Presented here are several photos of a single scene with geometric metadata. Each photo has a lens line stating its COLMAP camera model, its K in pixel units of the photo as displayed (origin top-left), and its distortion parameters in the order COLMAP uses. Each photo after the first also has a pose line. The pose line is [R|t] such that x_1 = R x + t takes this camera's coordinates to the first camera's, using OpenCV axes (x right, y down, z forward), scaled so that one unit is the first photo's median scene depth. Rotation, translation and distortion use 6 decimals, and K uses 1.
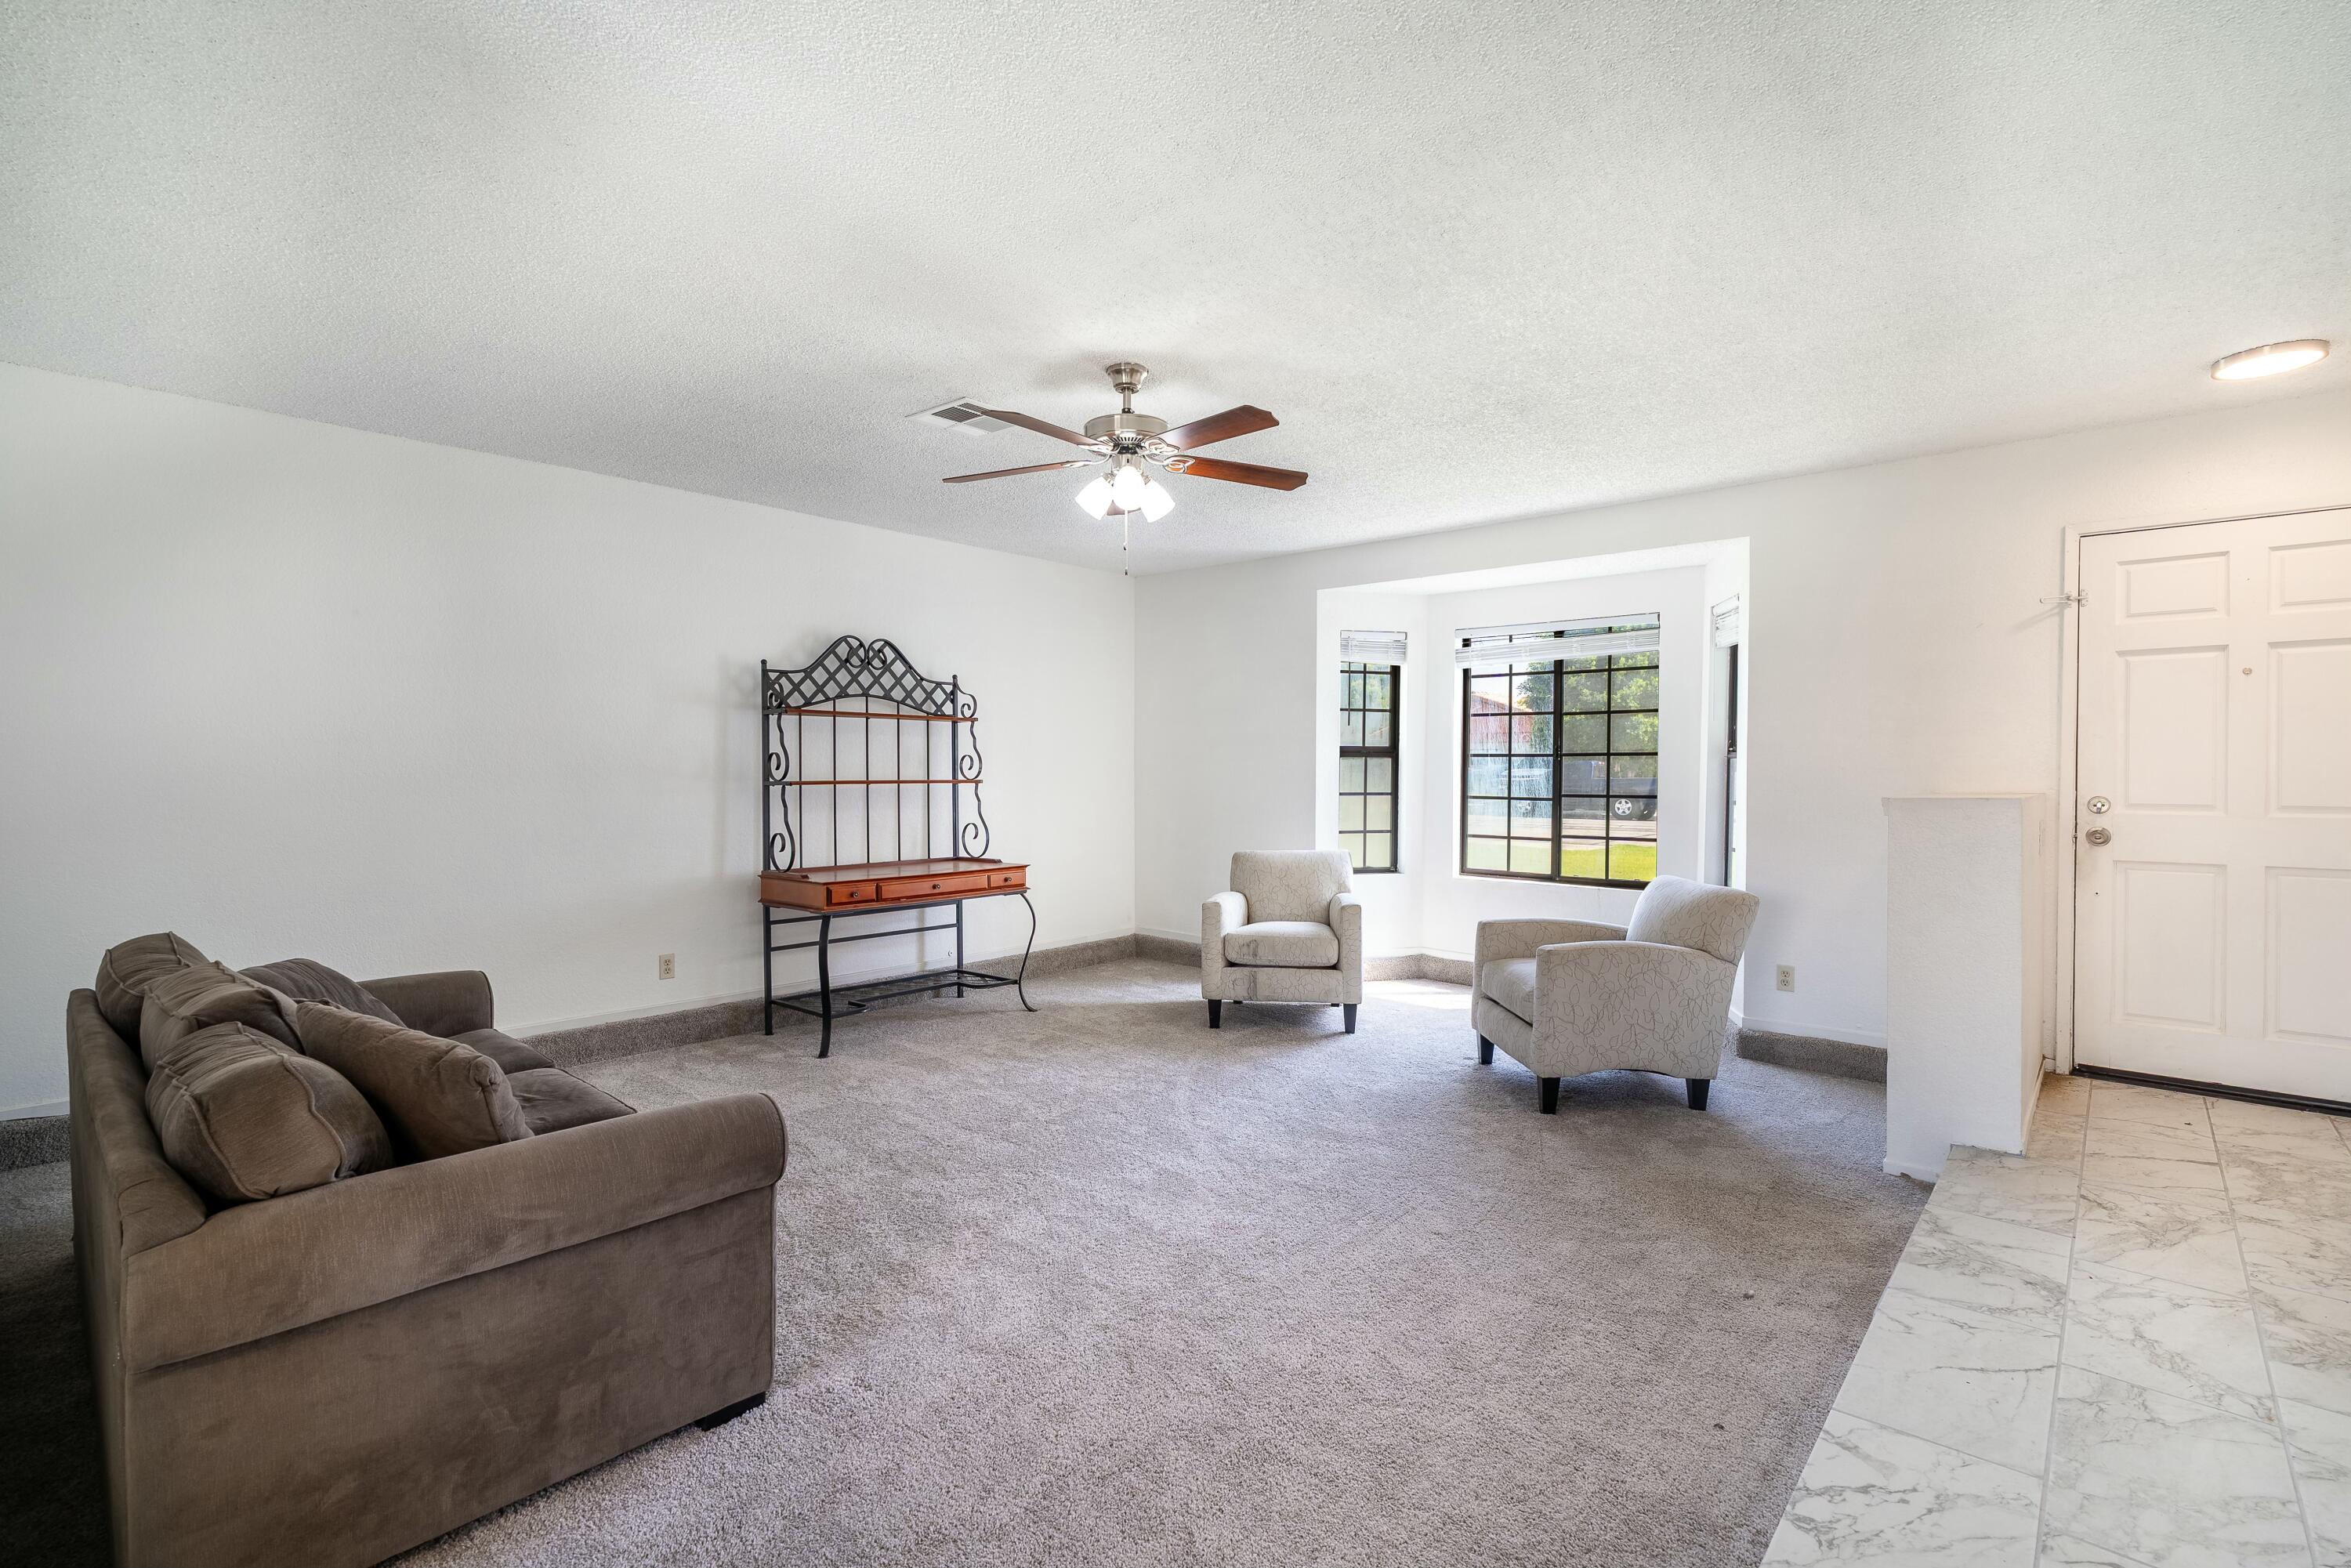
lens RADIAL K [[1065.4, 0, 1175.5], [0, 1065.4, 784.0], [0, 0, 1]] dist [0.002269, 0.000800]
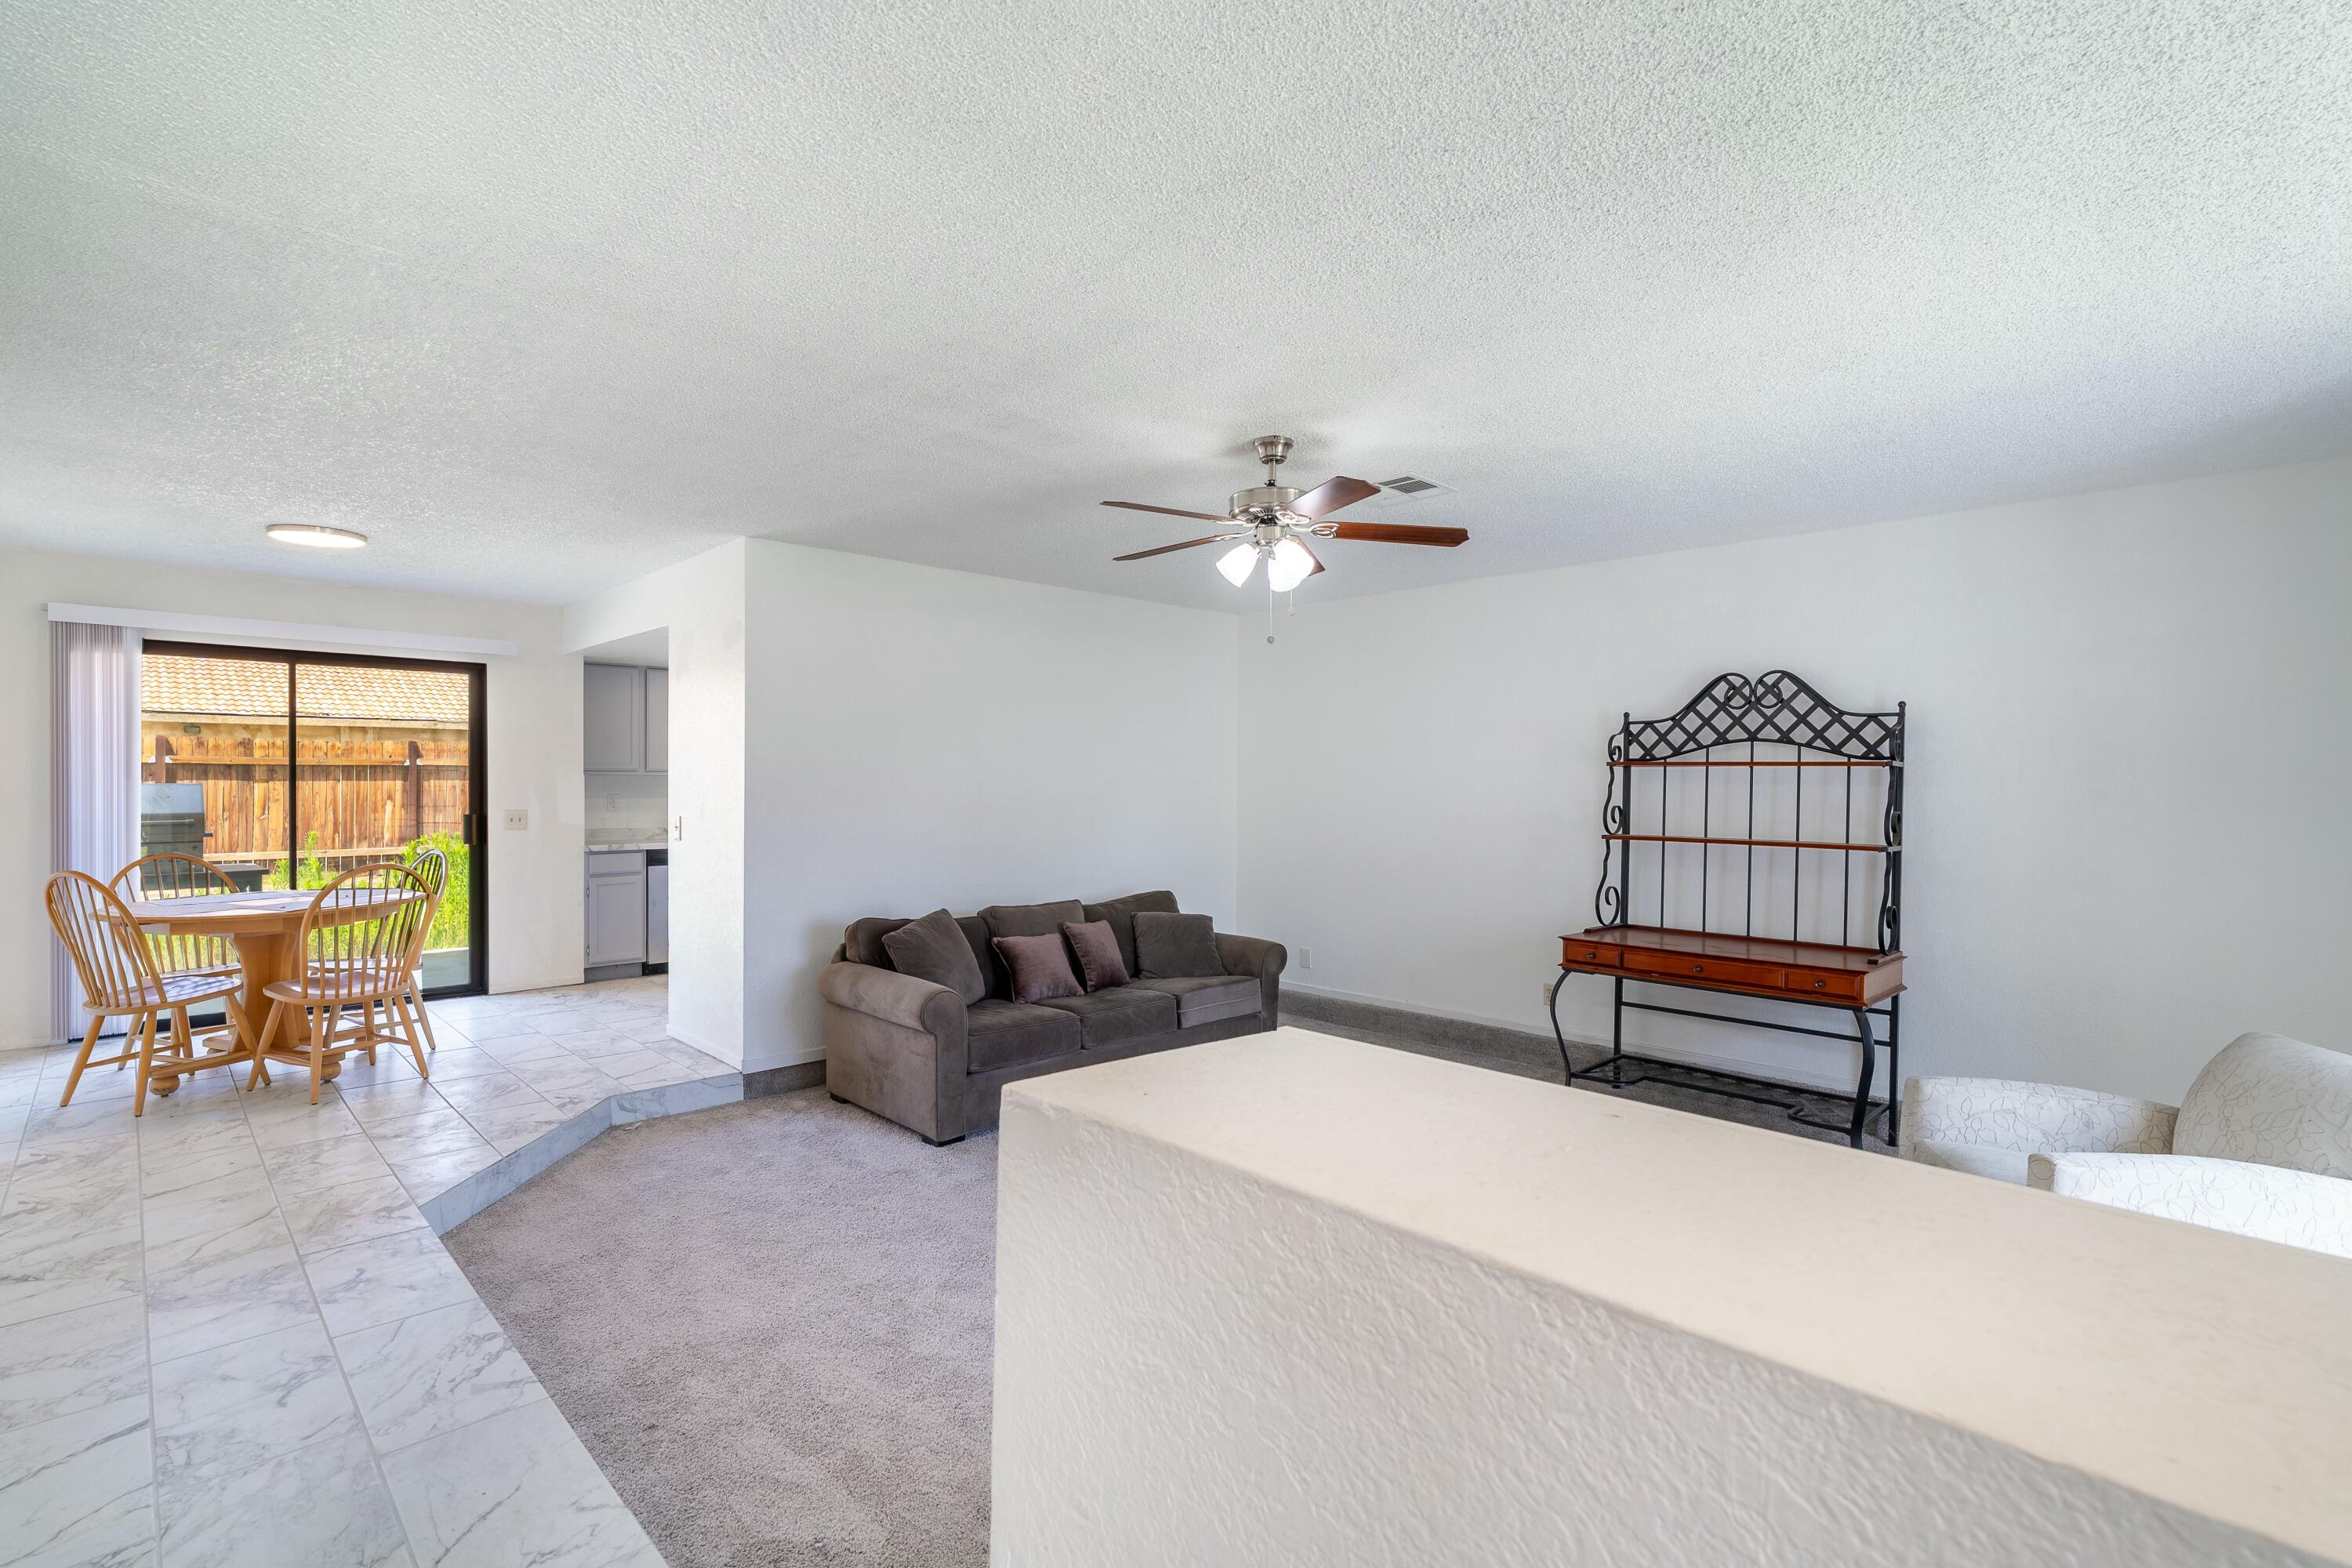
lens RADIAL K [[1073.0, 0, 1181.8], [0, 1073.0, 790.8], [0, 0, 1]] dist [-0.006388, 0.001131]
pose [[-0.058670, 0.005567, -0.998262, 0.605595], [-0.027852, 0.999586, 0.007211, -0.036480], [0.997889, 0.028227, -0.058490, 0.606499]]
